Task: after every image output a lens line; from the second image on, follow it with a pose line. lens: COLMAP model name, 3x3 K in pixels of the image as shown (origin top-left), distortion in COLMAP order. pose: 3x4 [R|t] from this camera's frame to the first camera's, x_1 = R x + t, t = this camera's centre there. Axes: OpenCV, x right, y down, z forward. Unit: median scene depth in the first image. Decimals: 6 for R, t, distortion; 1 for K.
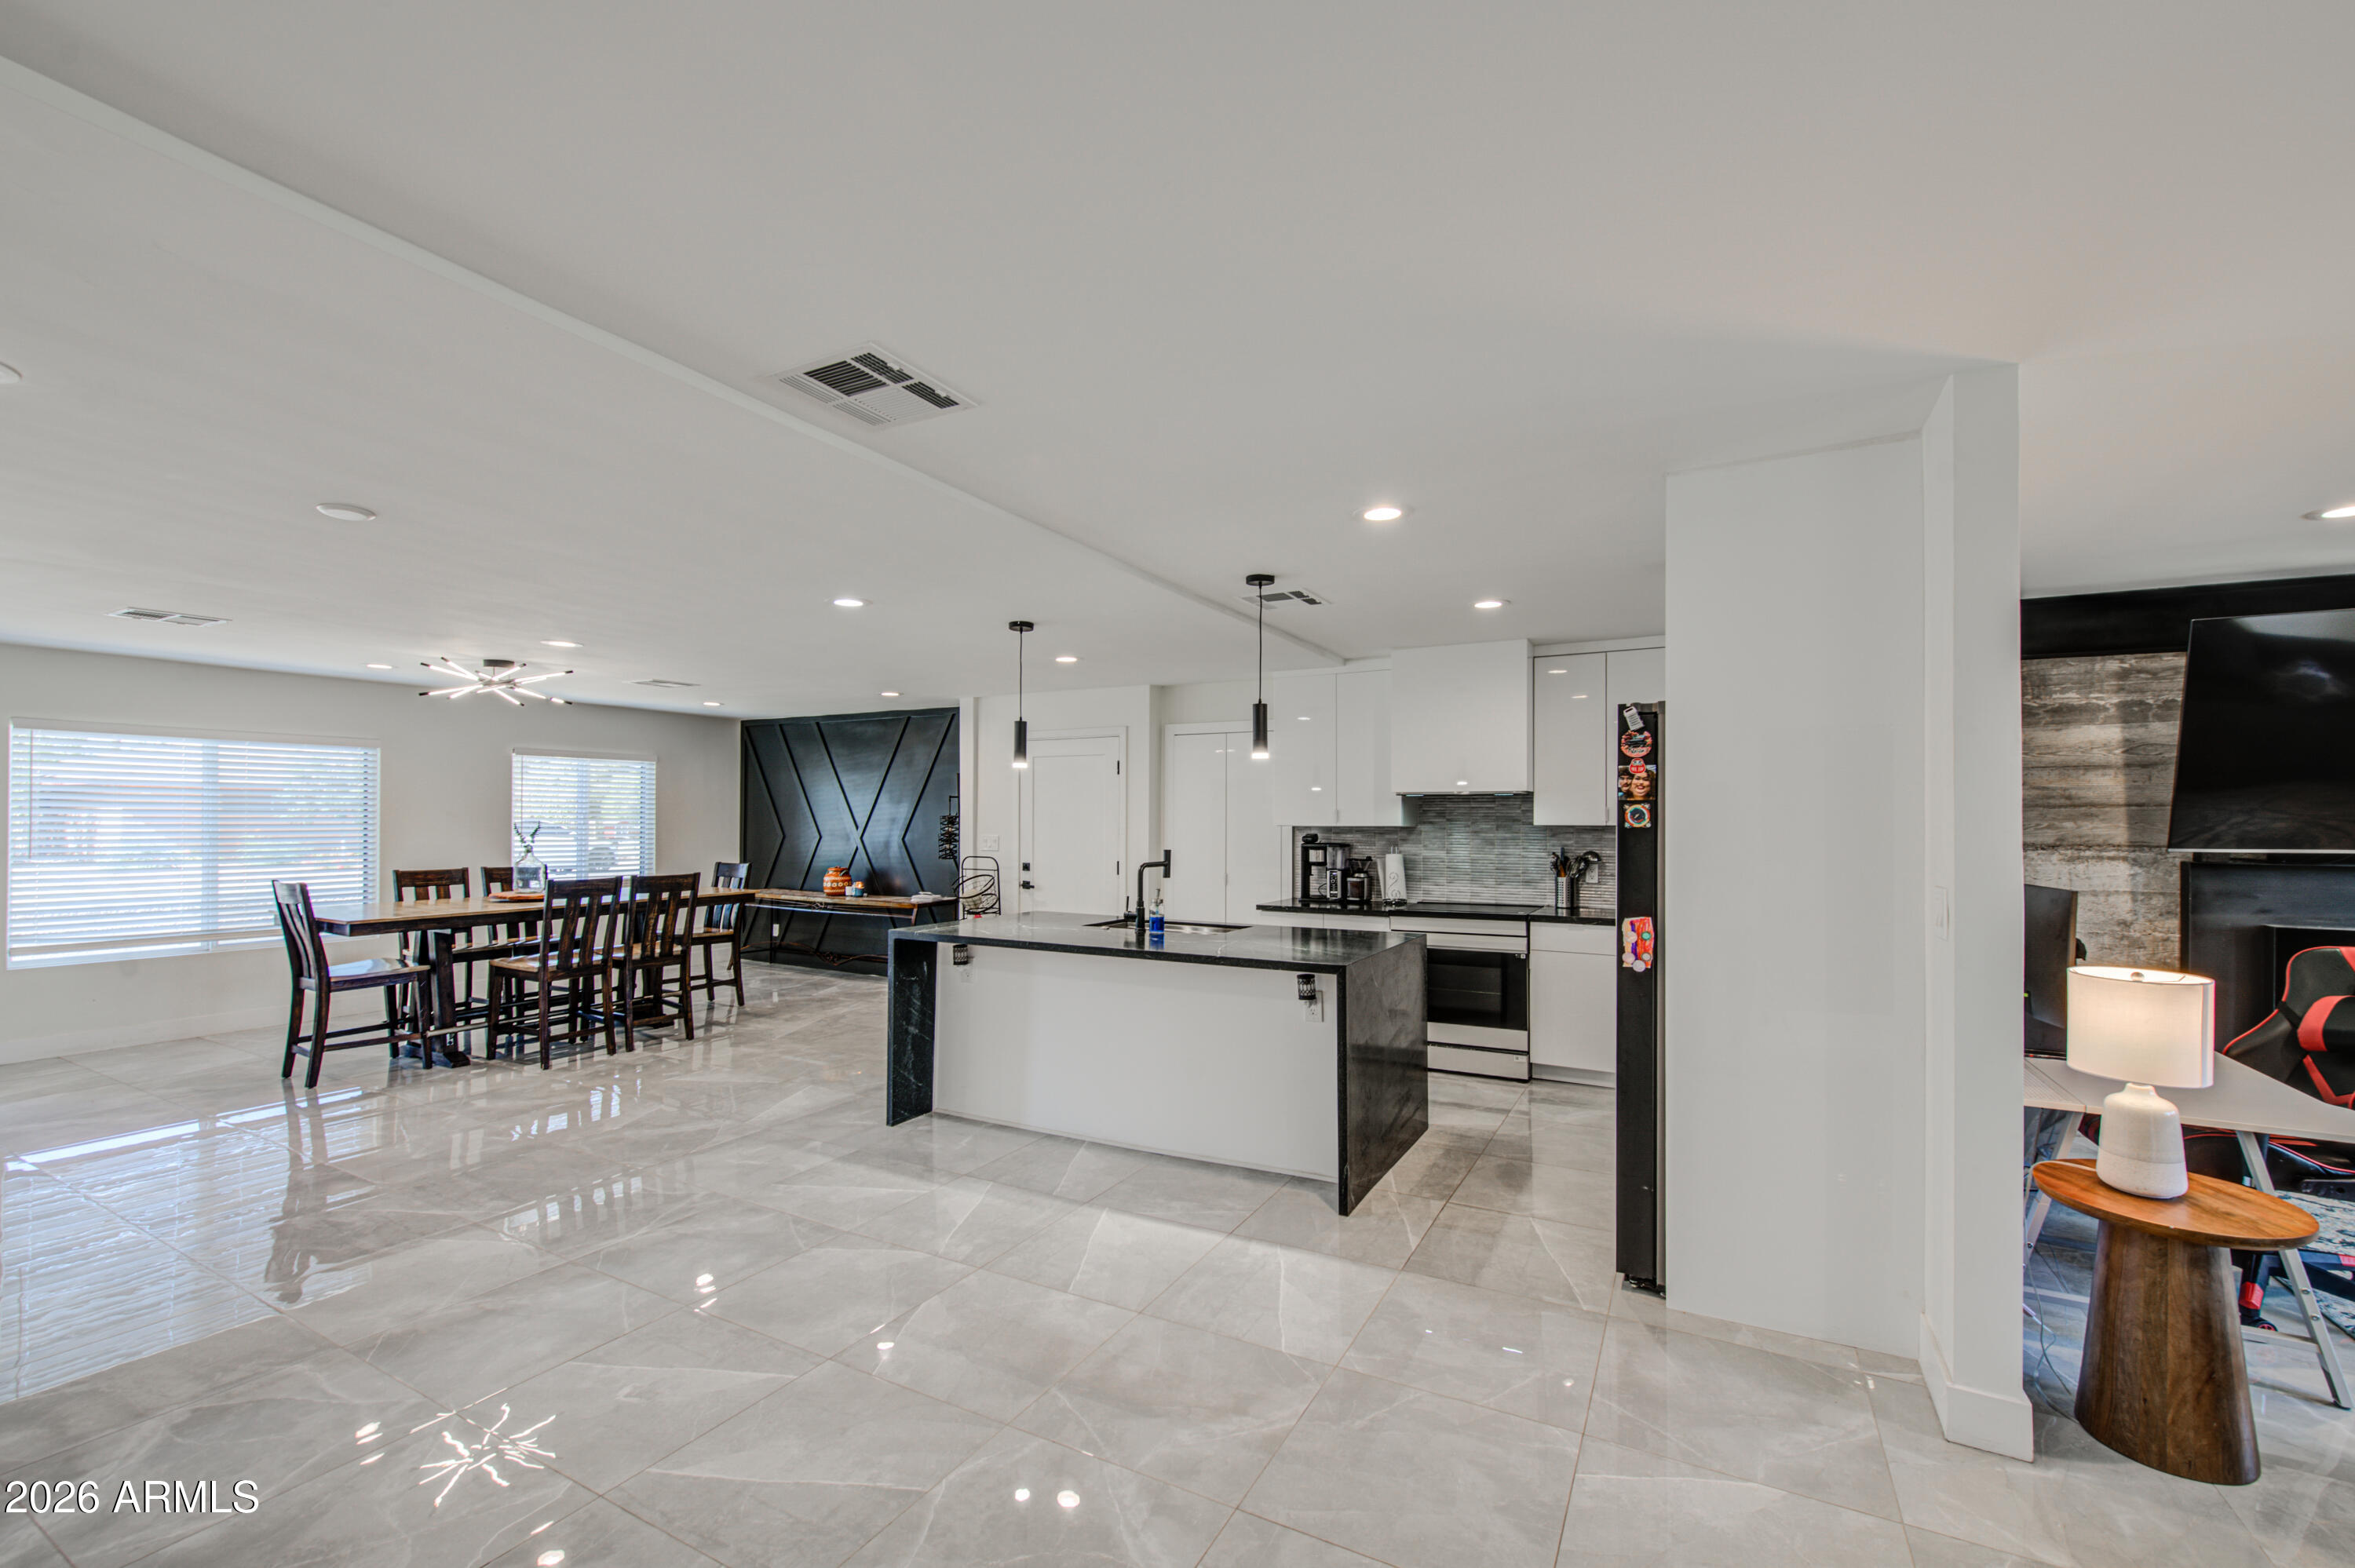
lens RADIAL K [[959.0, 0, 1189.8], [0, 959.0, 817.1], [0, 0, 1]] dist [0.001133, -0.002461]
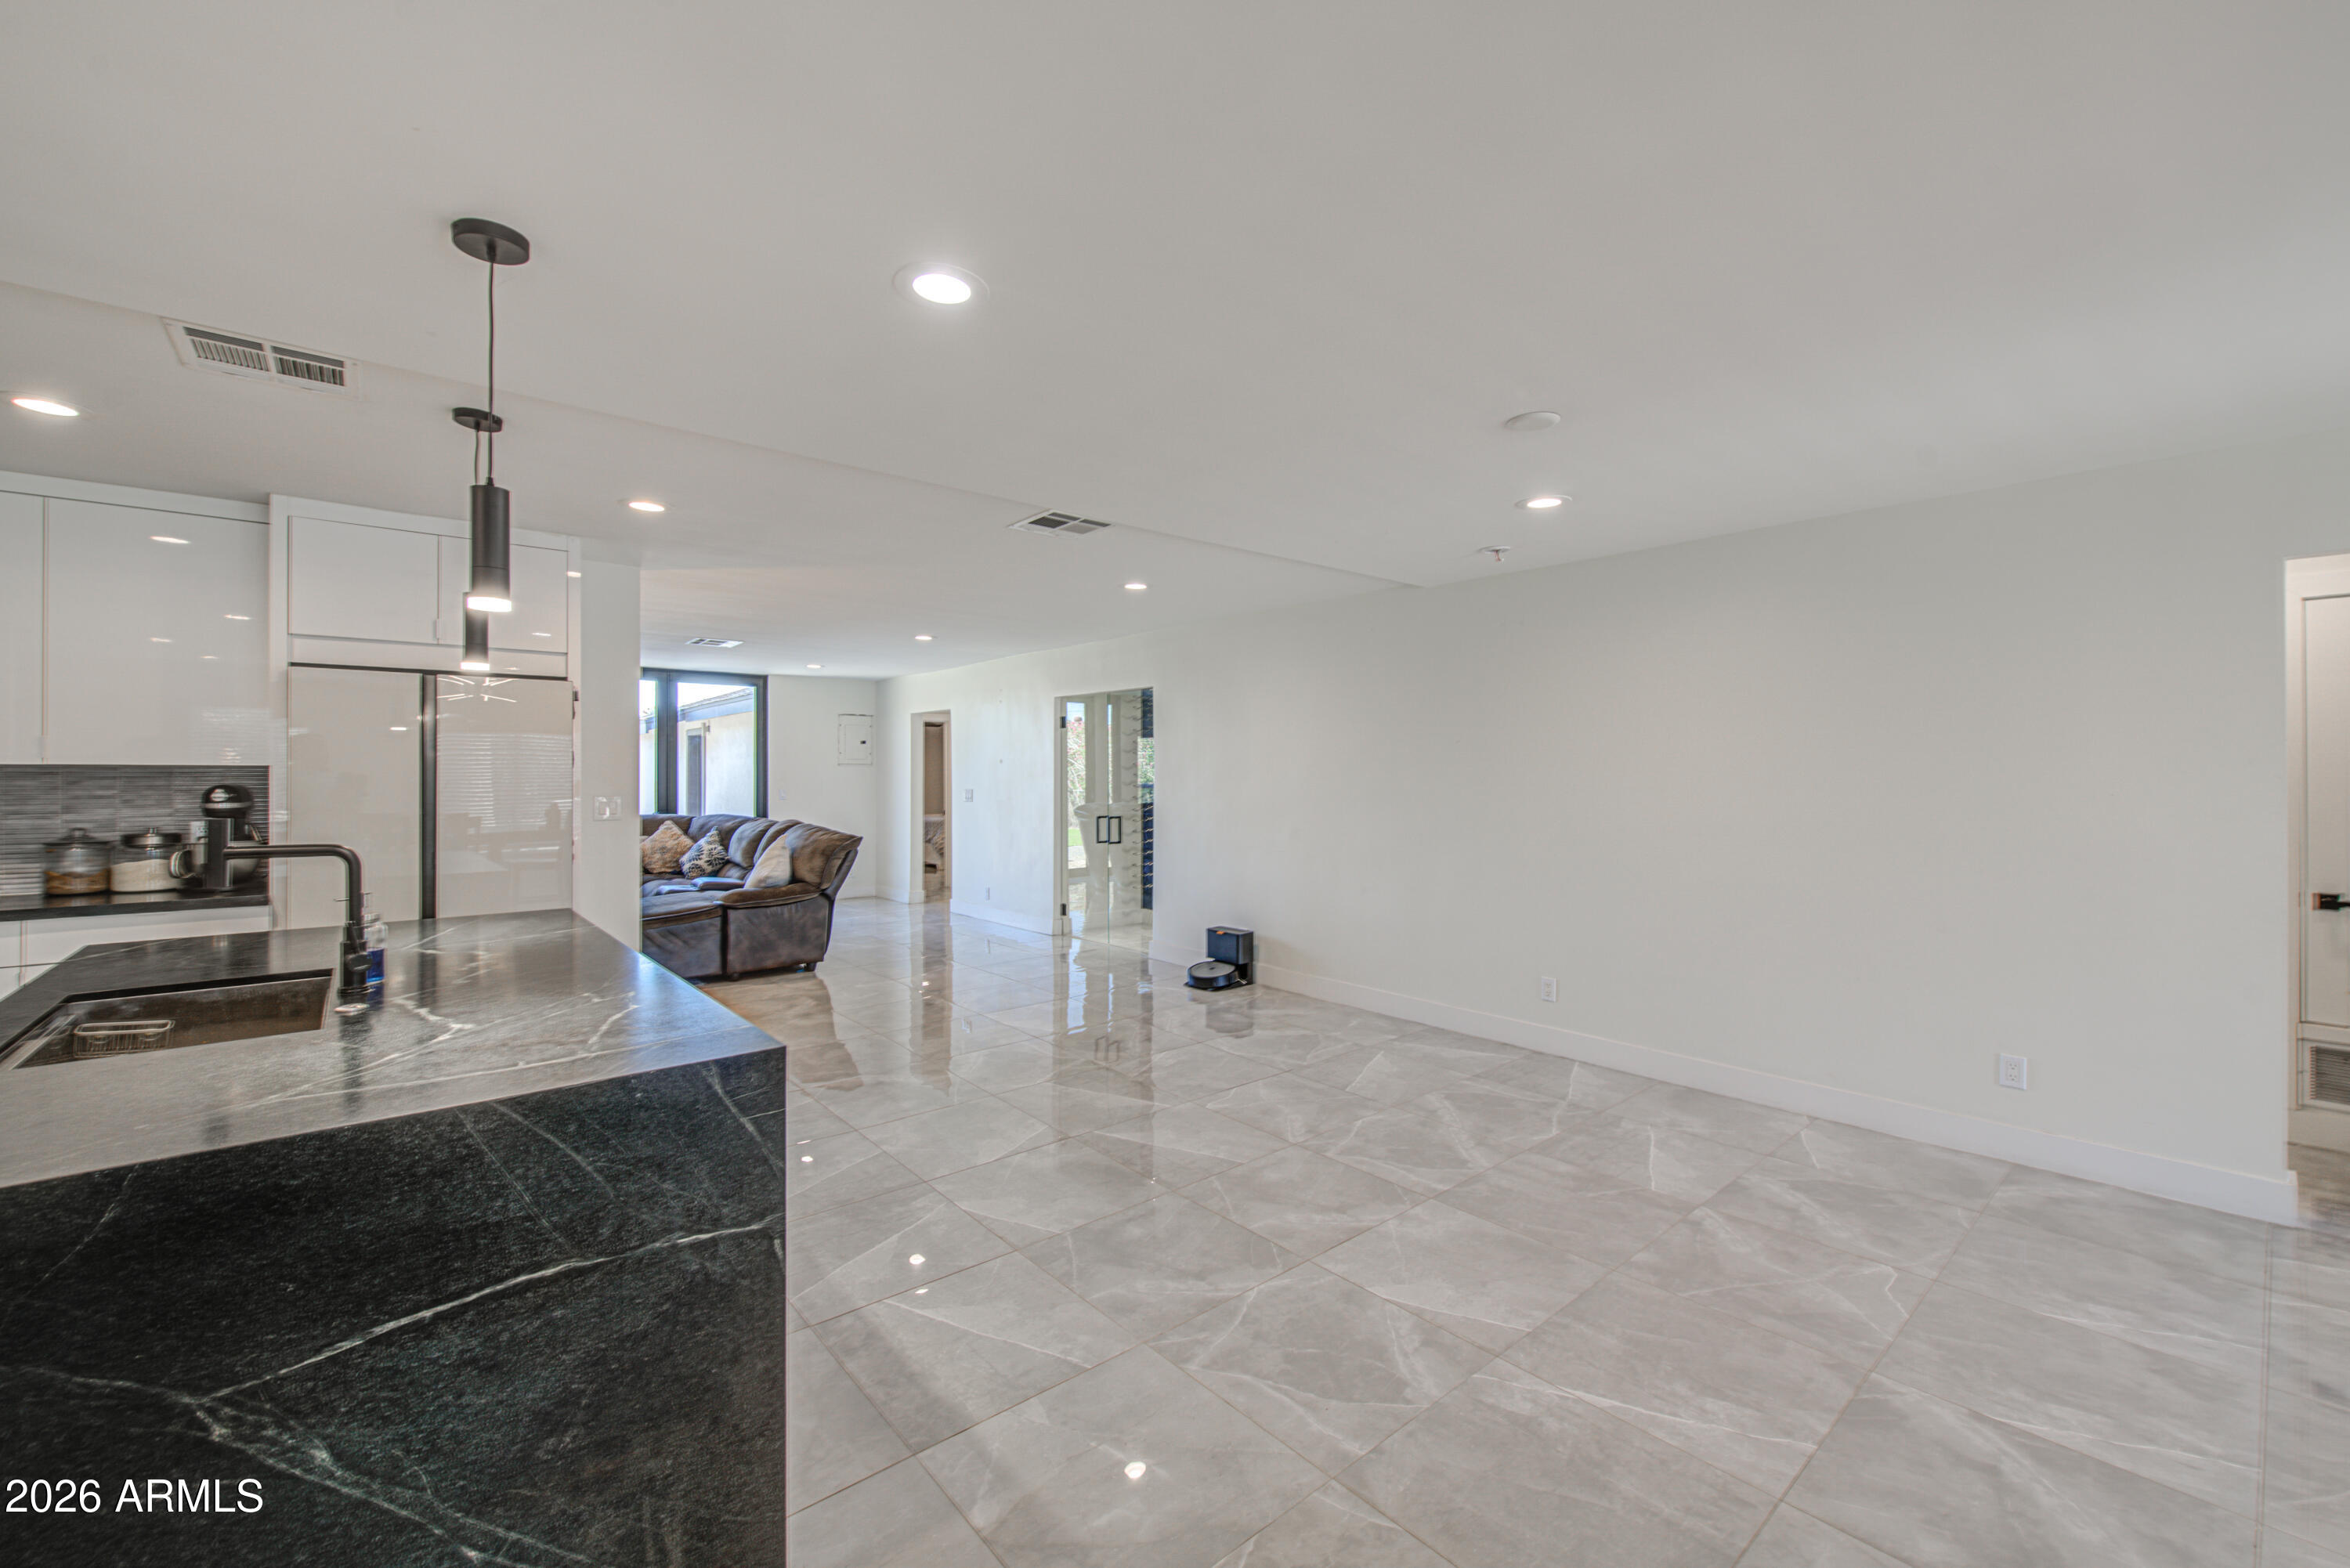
lens RADIAL K [[948.1, 0, 1175.5], [0, 948.1, 766.4], [0, 0, 1]] dist [0.018616, -0.010287]
pose [[-0.932154, -0.000382, 0.362062, -0.608384], [-0.005185, 0.999911, -0.012294, 0.015369], [-0.362025, -0.013337, -0.932073, 1.338122]]
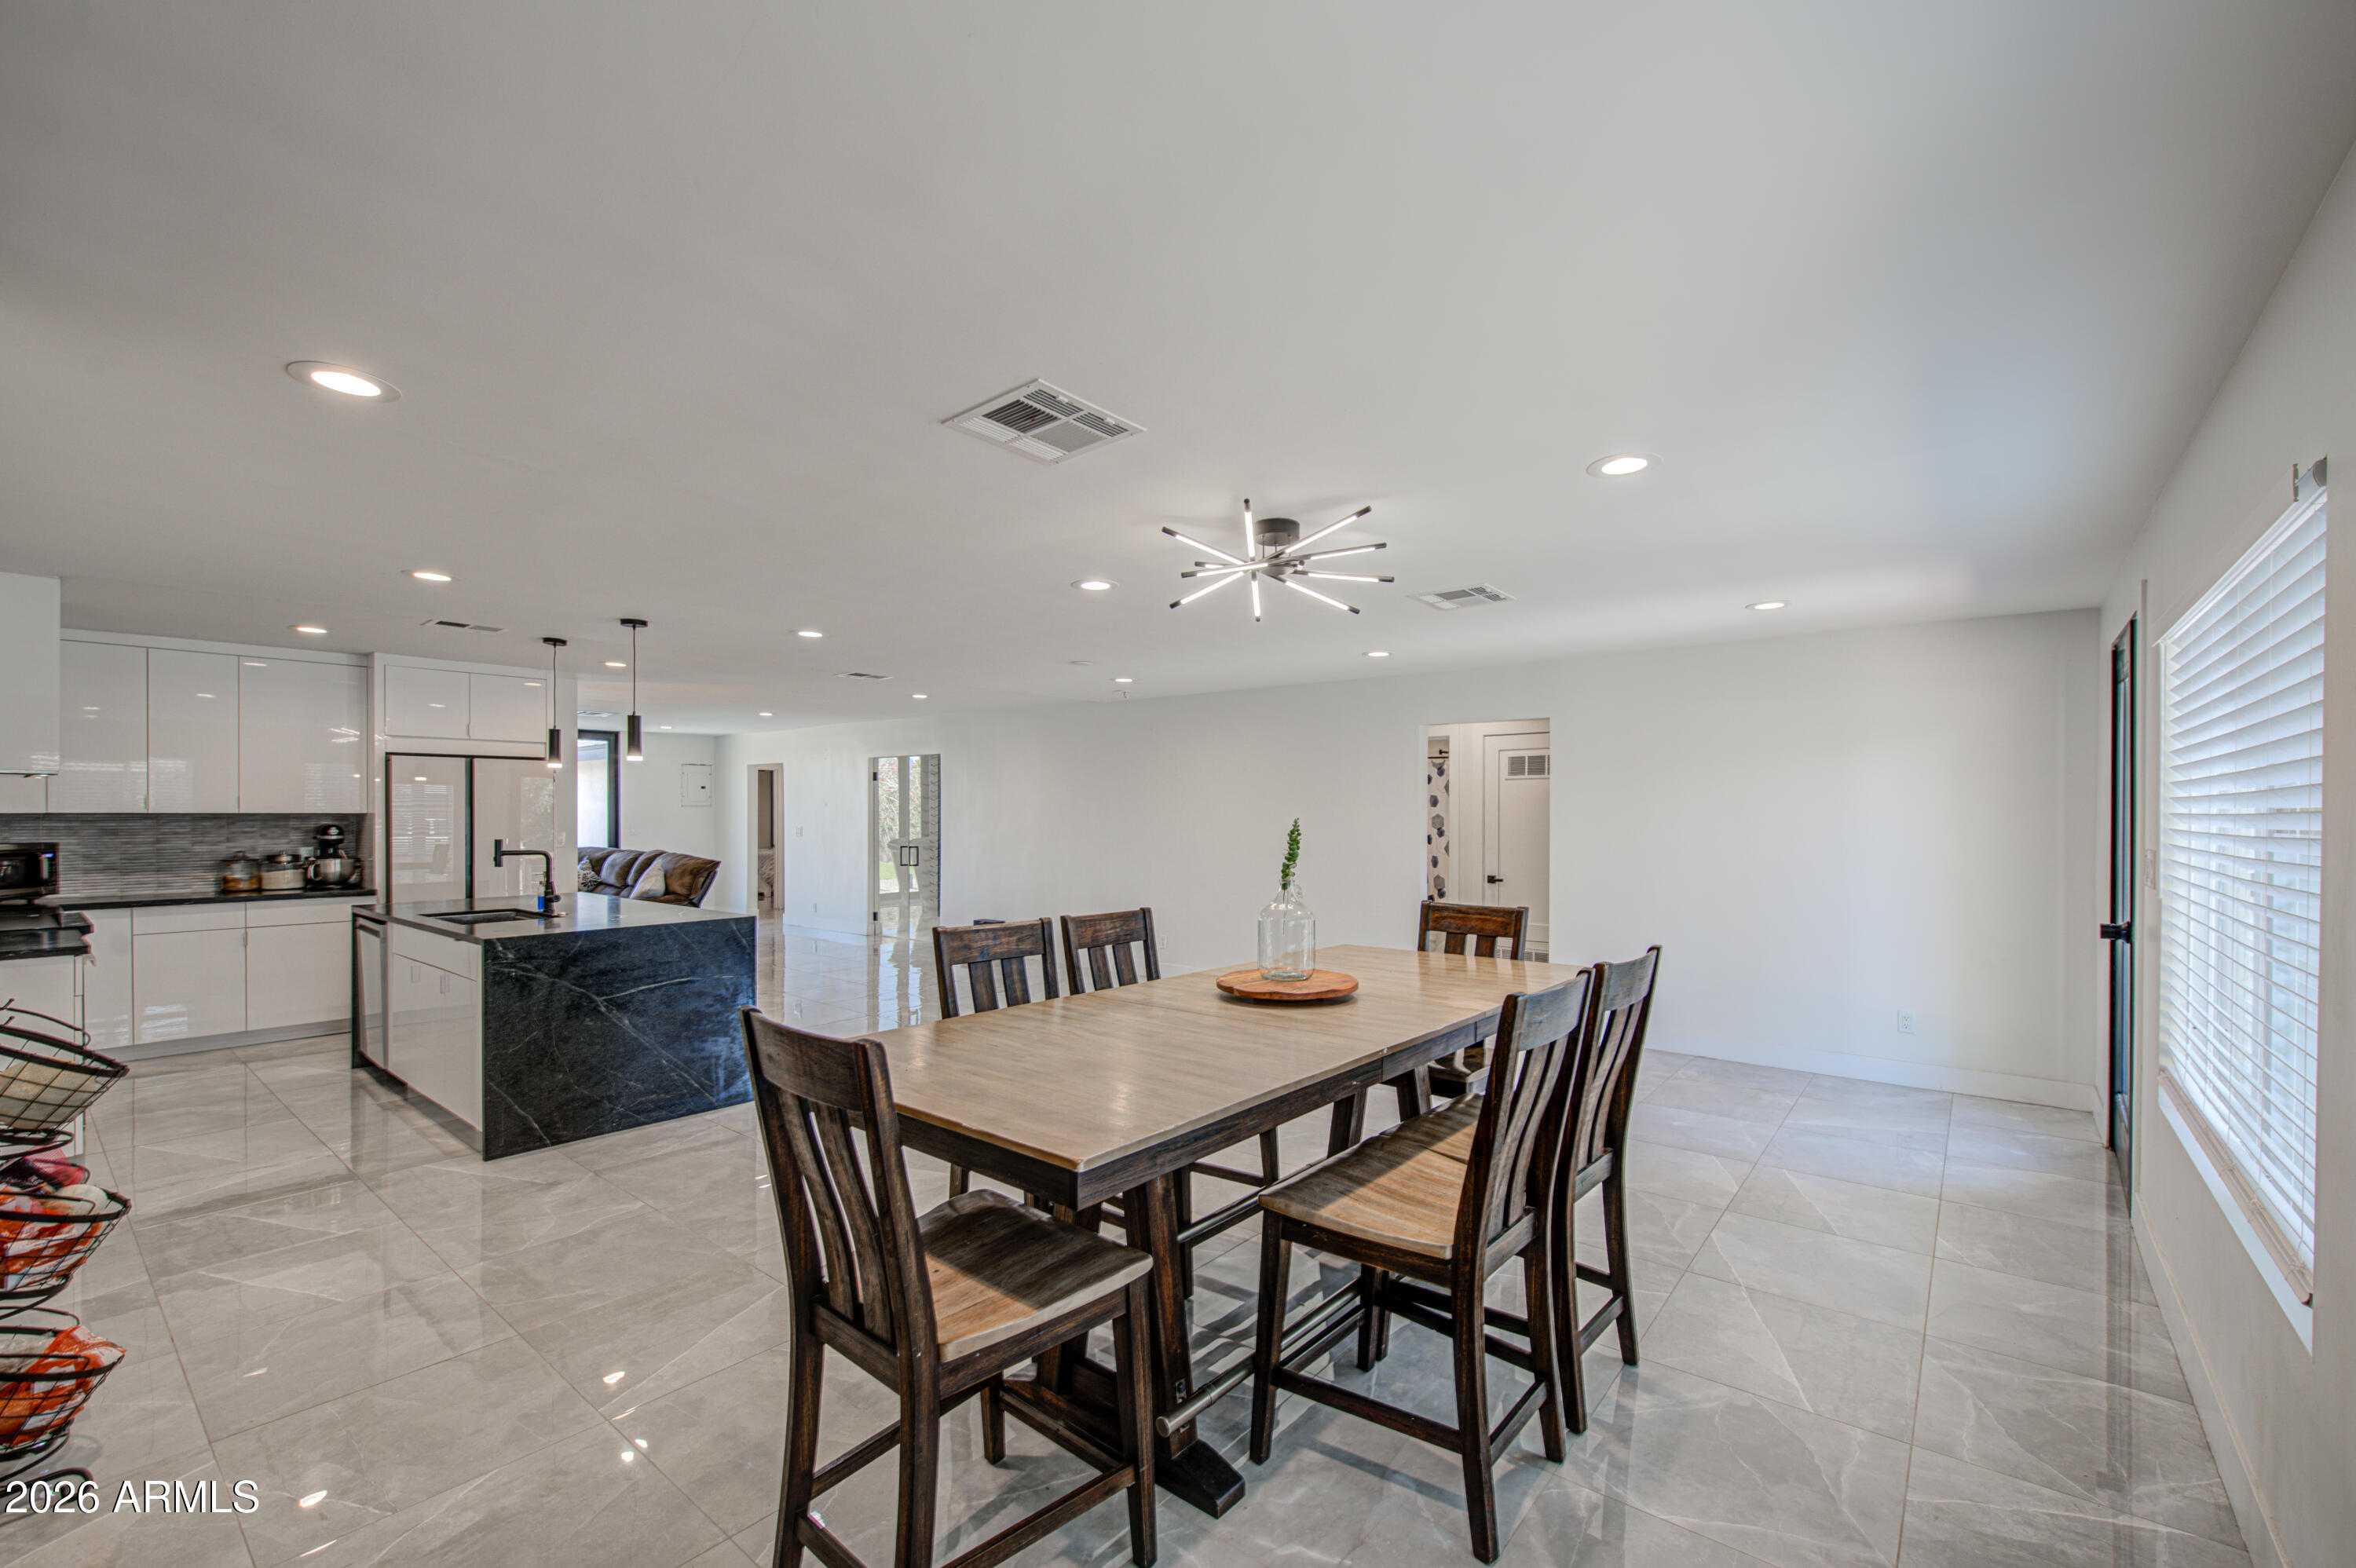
lens RADIAL K [[978.0, 0, 1202.5], [0, 978.0, 814.7], [0, 0, 1]] dist [-0.002150, -0.000363]
pose [[-0.983831, -0.005543, 0.179015, -1.028413], [-0.005692, 0.999984, -0.000321, 0.004304], [-0.179011, -0.001335, -0.983846, 2.045691]]
